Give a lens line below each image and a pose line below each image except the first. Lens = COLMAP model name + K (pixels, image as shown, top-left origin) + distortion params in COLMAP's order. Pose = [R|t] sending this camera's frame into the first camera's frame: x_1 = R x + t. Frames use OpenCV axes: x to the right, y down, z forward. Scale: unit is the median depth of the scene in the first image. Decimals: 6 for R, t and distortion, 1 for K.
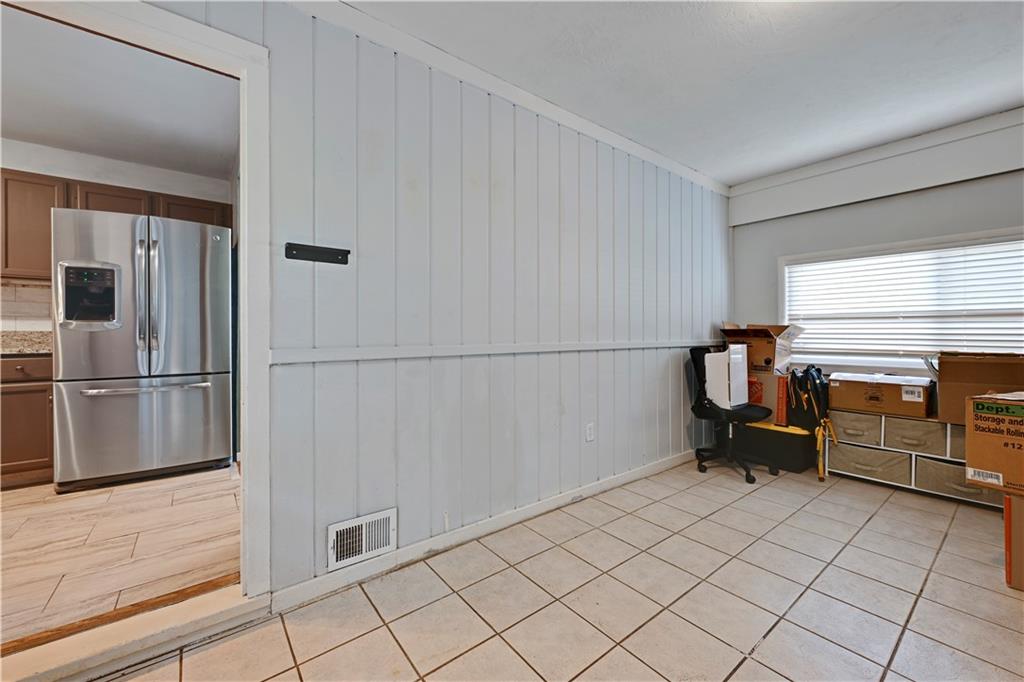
lens RADIAL K [[407.2, 0, 509.0], [0, 407.2, 334.0], [0, 0, 1]] dist [-0.001934, -0.000091]
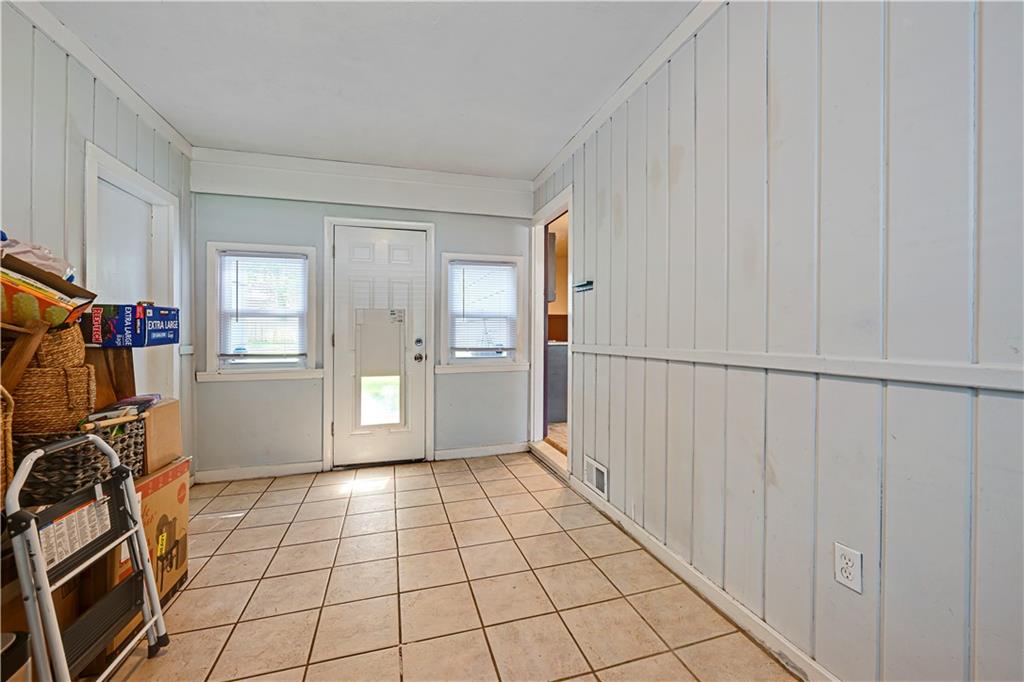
lens RADIAL K [[416.3, 0, 509.5], [0, 416.3, 318.9], [0, 0, 1]] dist [0.000080, 0.000019]
pose [[-0.368366, -0.025833, -0.929322, 0.997727], [0.002483, 0.999583, -0.028770, -0.013278], [0.929677, -0.012906, -0.368148, 1.106355]]
